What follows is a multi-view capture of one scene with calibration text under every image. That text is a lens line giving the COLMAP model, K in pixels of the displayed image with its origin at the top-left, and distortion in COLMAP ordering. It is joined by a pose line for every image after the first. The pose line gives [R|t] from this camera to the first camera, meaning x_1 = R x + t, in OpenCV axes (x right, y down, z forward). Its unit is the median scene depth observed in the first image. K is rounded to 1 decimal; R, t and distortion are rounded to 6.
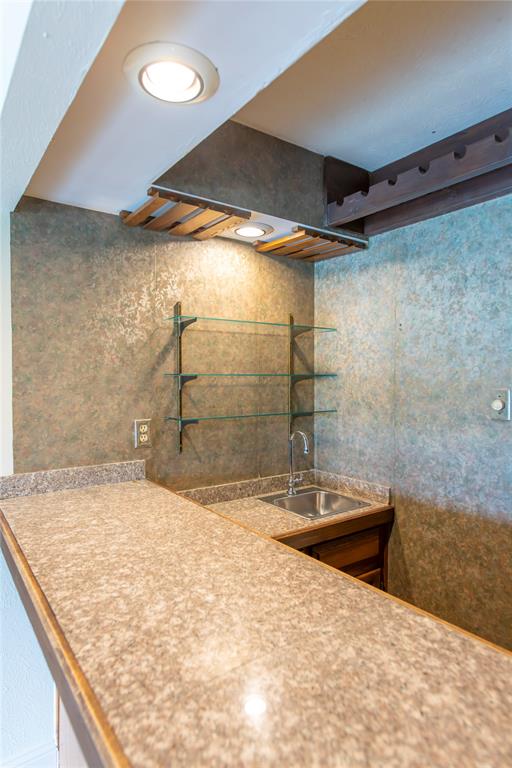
lens RADIAL K [[444.1, 0, 259.2], [0, 444.1, 380.2], [0, 0, 1]] dist [-0.002262, -0.000293]
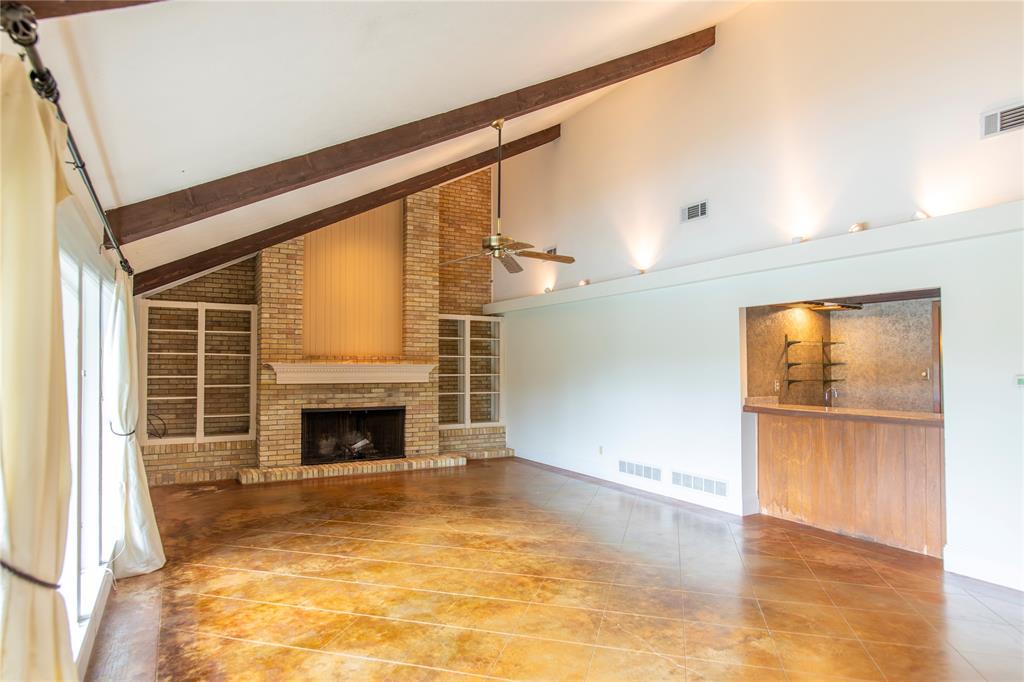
lens RADIAL K [[592.1, 0, 506.5], [0, 592.1, 349.8], [0, 0, 1]] dist [-0.002262, -0.000293]
pose [[0.992679, -0.006030, -0.120635, -1.229285], [0.000739, 0.999037, -0.043862, 0.050986], [0.120783, 0.043452, 0.991727, -2.285958]]
